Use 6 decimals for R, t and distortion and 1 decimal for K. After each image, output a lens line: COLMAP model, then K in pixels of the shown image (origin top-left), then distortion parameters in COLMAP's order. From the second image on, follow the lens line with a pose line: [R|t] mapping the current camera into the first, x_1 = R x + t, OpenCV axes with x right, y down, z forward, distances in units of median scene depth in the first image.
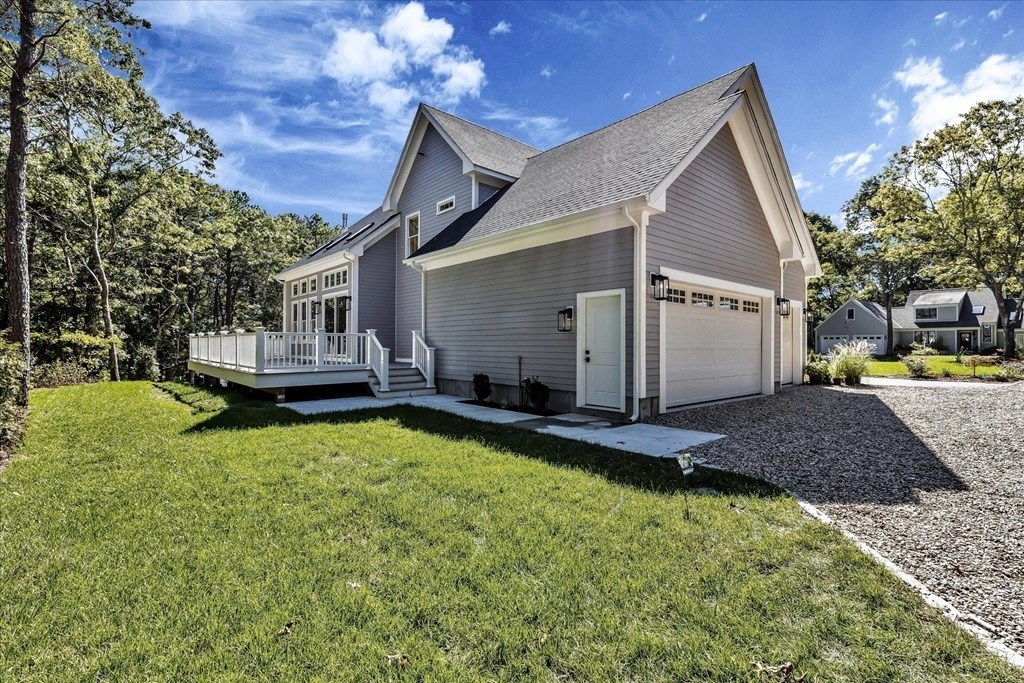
lens RADIAL K [[467.4, 0, 512.0], [0, 467.4, 341.5], [0, 0, 1]] dist [-0.000166, -0.000339]
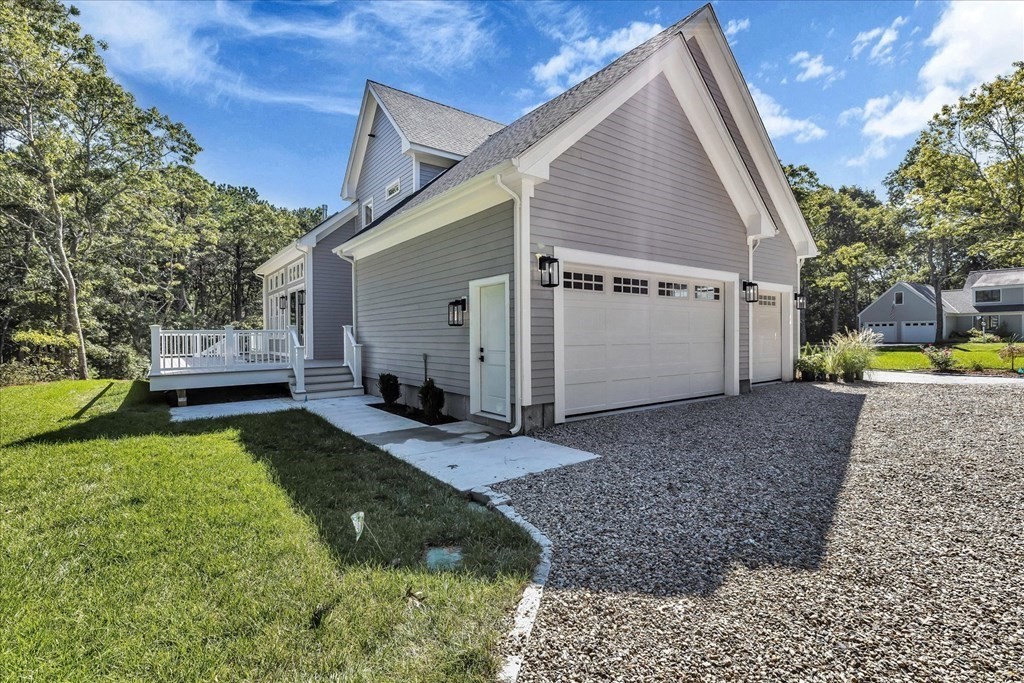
lens RADIAL K [[469.8, 0, 515.1], [0, 469.8, 338.4], [0, 0, 1]] dist [-0.000024, -0.000084]
pose [[0.996729, -0.011591, -0.079983, 0.182407], [0.012634, 0.999841, 0.012550, -0.005109], [0.079825, -0.013520, 0.996717, 0.093546]]
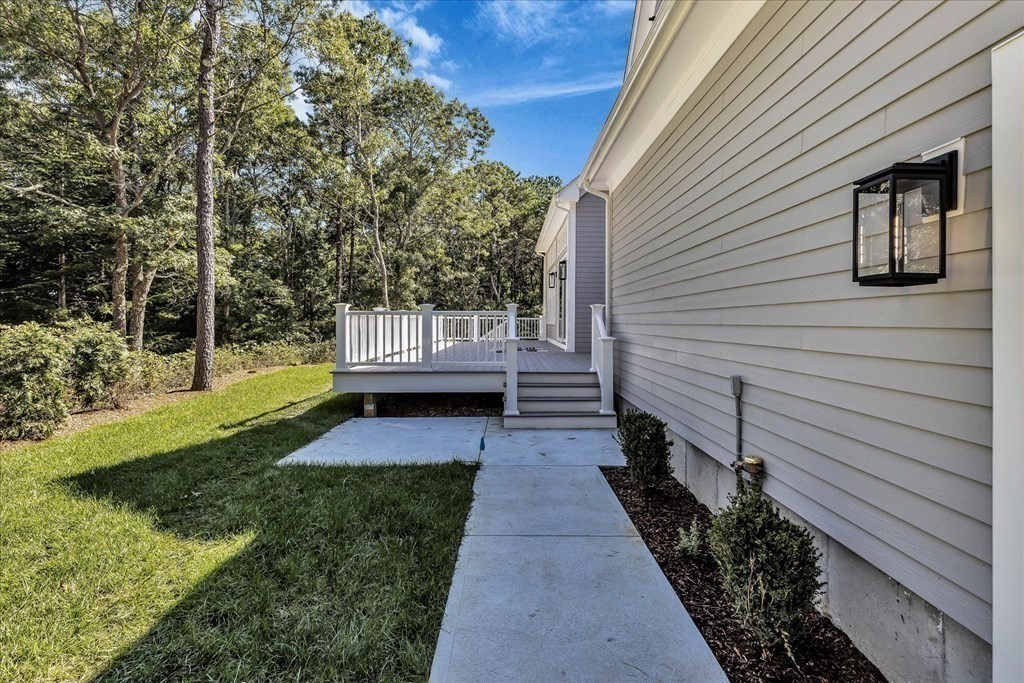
lens RADIAL K [[462.9, 0, 514.4], [0, 462.9, 317.2], [0, 0, 1]] dist [0.000427, 0.000015]
pose [[0.751747, -0.004665, -0.659435, 0.075245], [0.001122, 0.999983, -0.005795, -0.004774], [0.659450, 0.003616, 0.751740, 0.481858]]
